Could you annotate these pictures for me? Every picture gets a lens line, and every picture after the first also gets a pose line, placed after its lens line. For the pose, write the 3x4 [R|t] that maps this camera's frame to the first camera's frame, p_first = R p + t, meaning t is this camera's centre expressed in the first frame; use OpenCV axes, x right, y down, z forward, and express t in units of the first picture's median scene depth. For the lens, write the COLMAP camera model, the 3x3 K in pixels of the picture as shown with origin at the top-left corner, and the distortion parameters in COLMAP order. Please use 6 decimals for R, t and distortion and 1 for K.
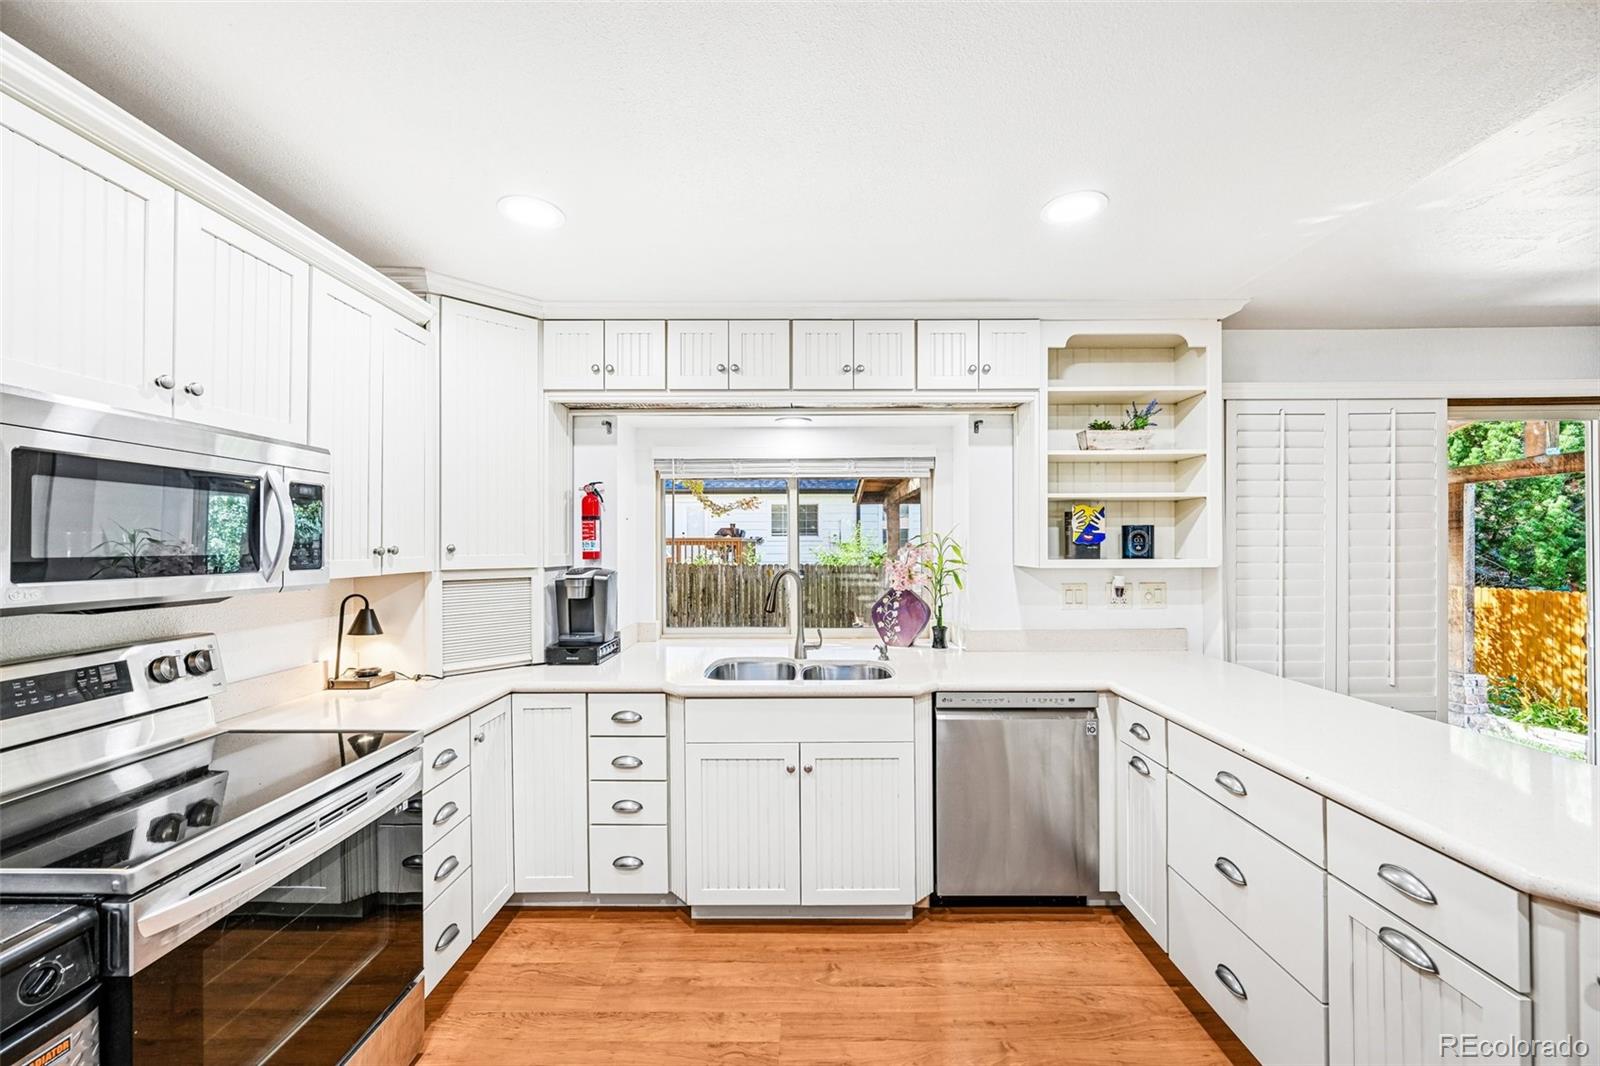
lens RADIAL K [[624.8, 0, 802.1], [0, 624.8, 542.3], [0, 0, 1]] dist [-0.002855, 0.001375]
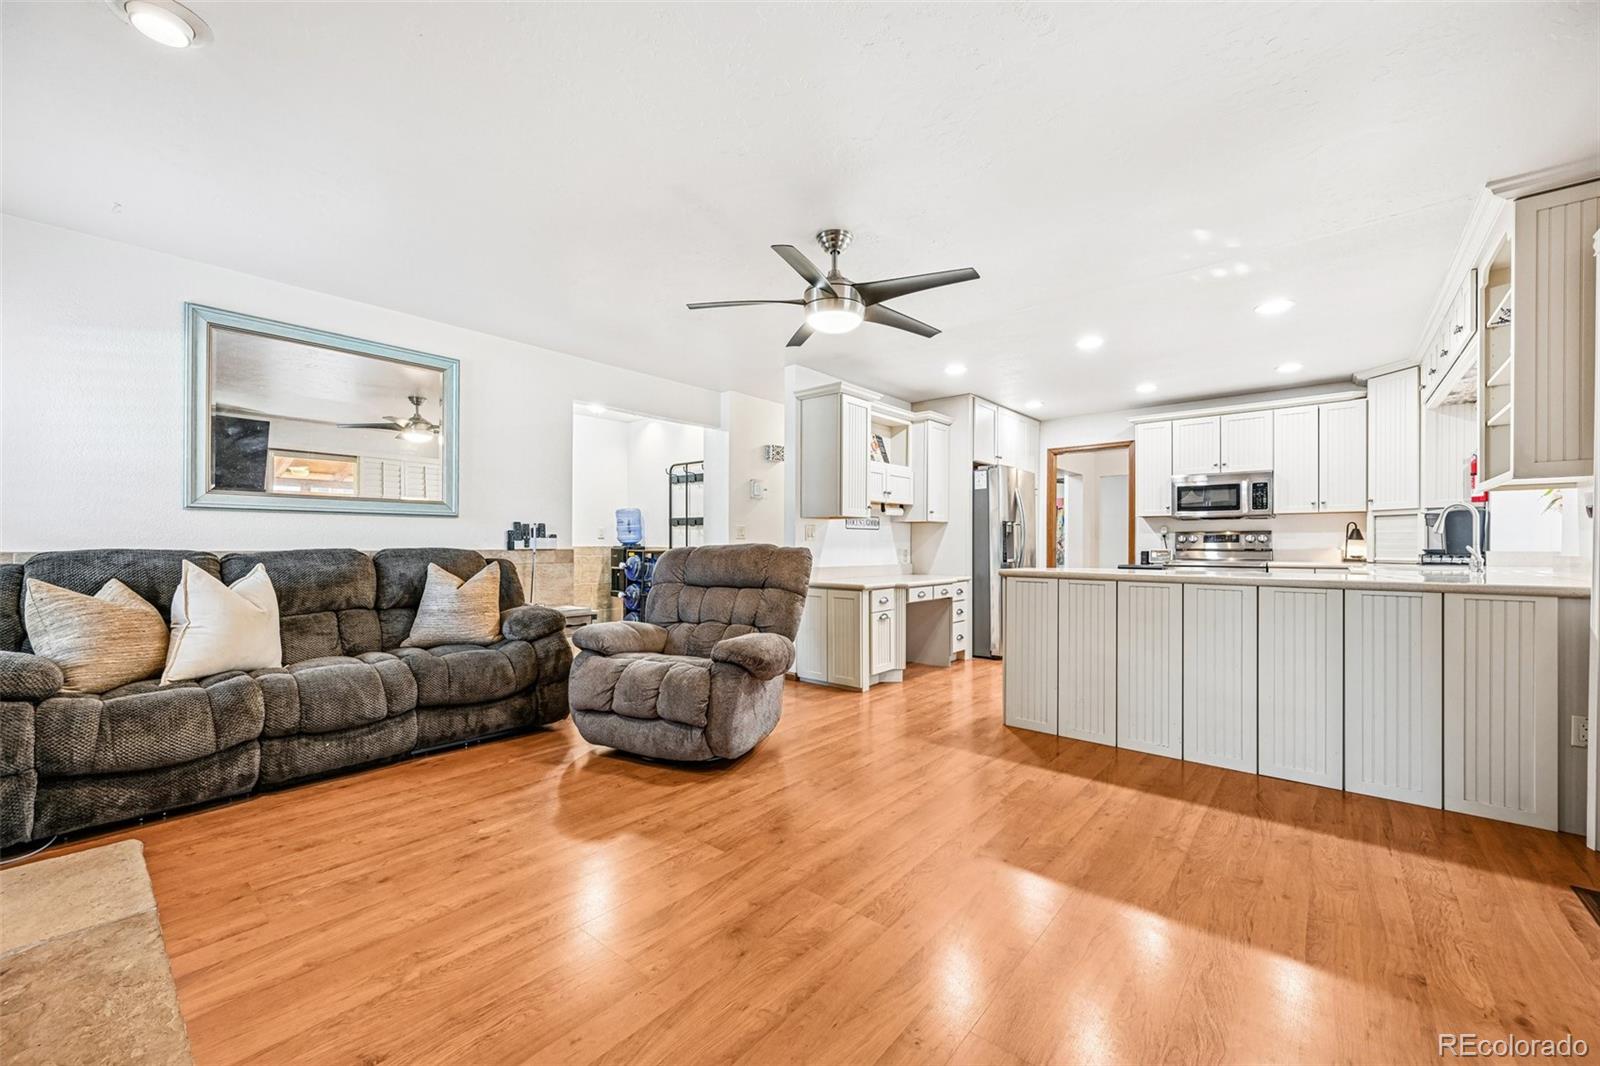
lens RADIAL K [[624.8, 0, 803.8], [0, 624.8, 543.6], [0, 0, 1]] dist [-0.002855, 0.001375]
pose [[-0.641813, 0.005422, -0.766842, 2.000324], [0.004956, 0.999983, 0.002922, 0.125233], [0.766845, -0.001925, -0.641829, 0.793833]]
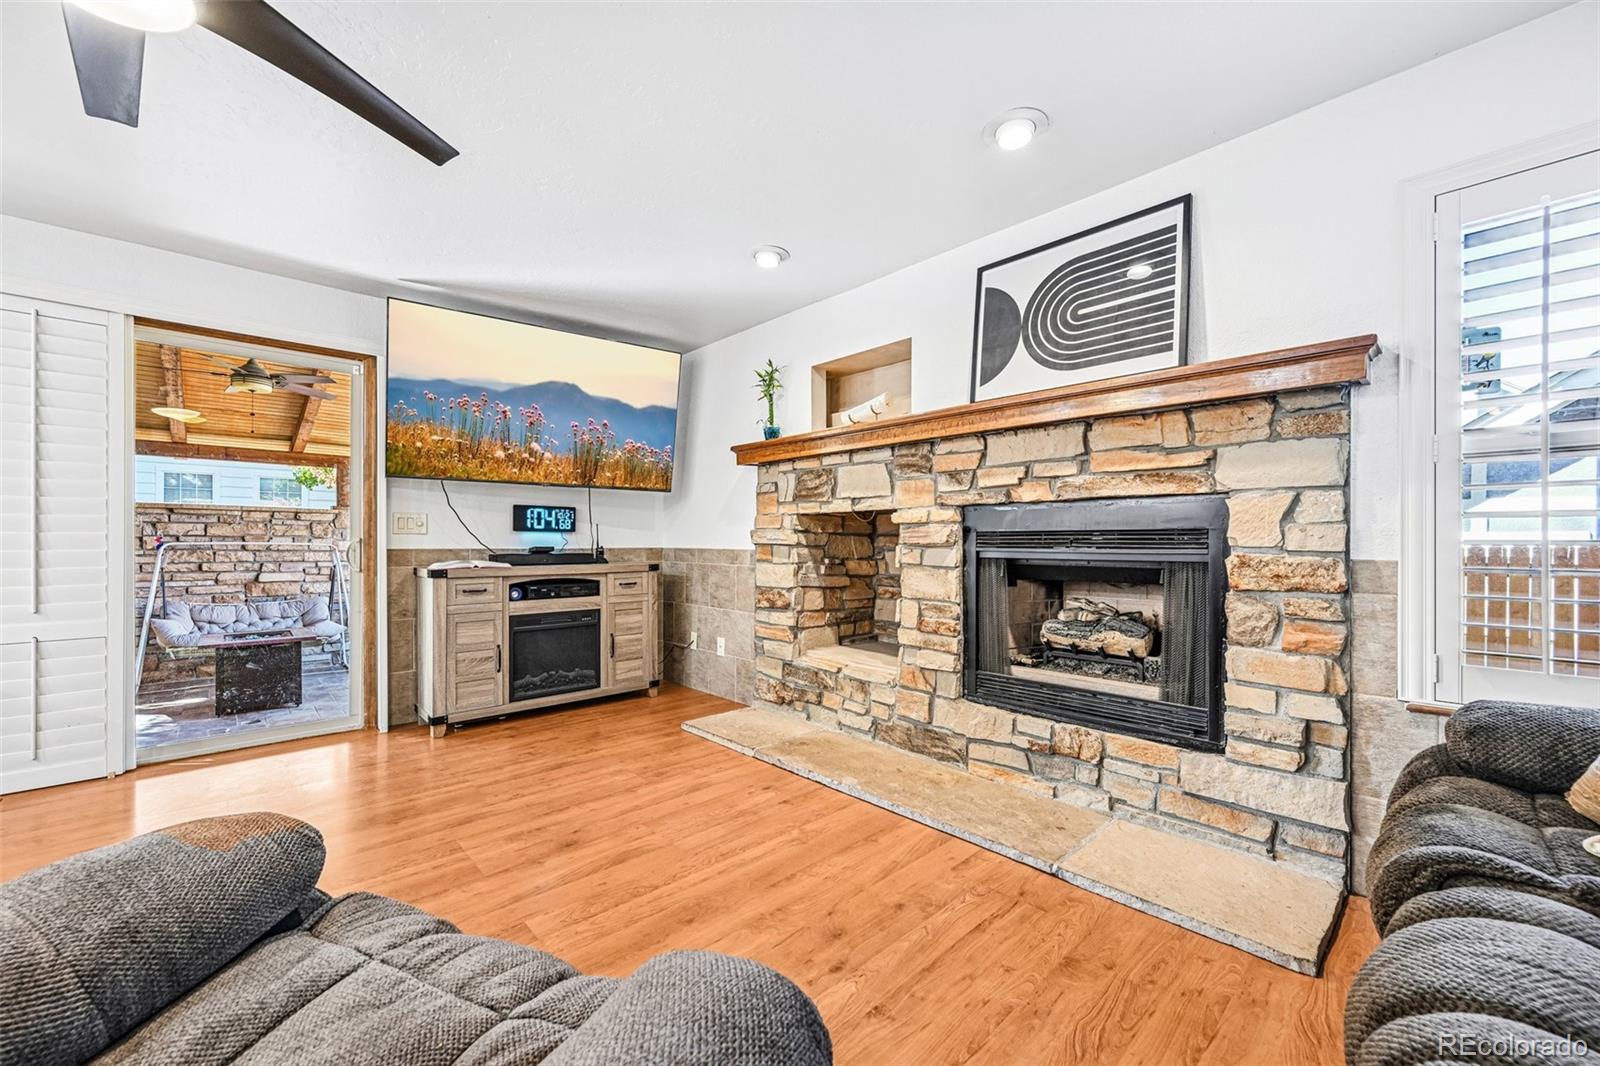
lens RADIAL K [[624.8, 0, 805.5], [0, 624.8, 540.8], [0, 0, 1]] dist [-0.002855, 0.001375]
pose [[0.720383, 0.009238, 0.693515, 1.209202], [-0.009017, 0.999952, -0.003954, 0.125948], [-0.693518, -0.003405, 0.720431, -0.471105]]
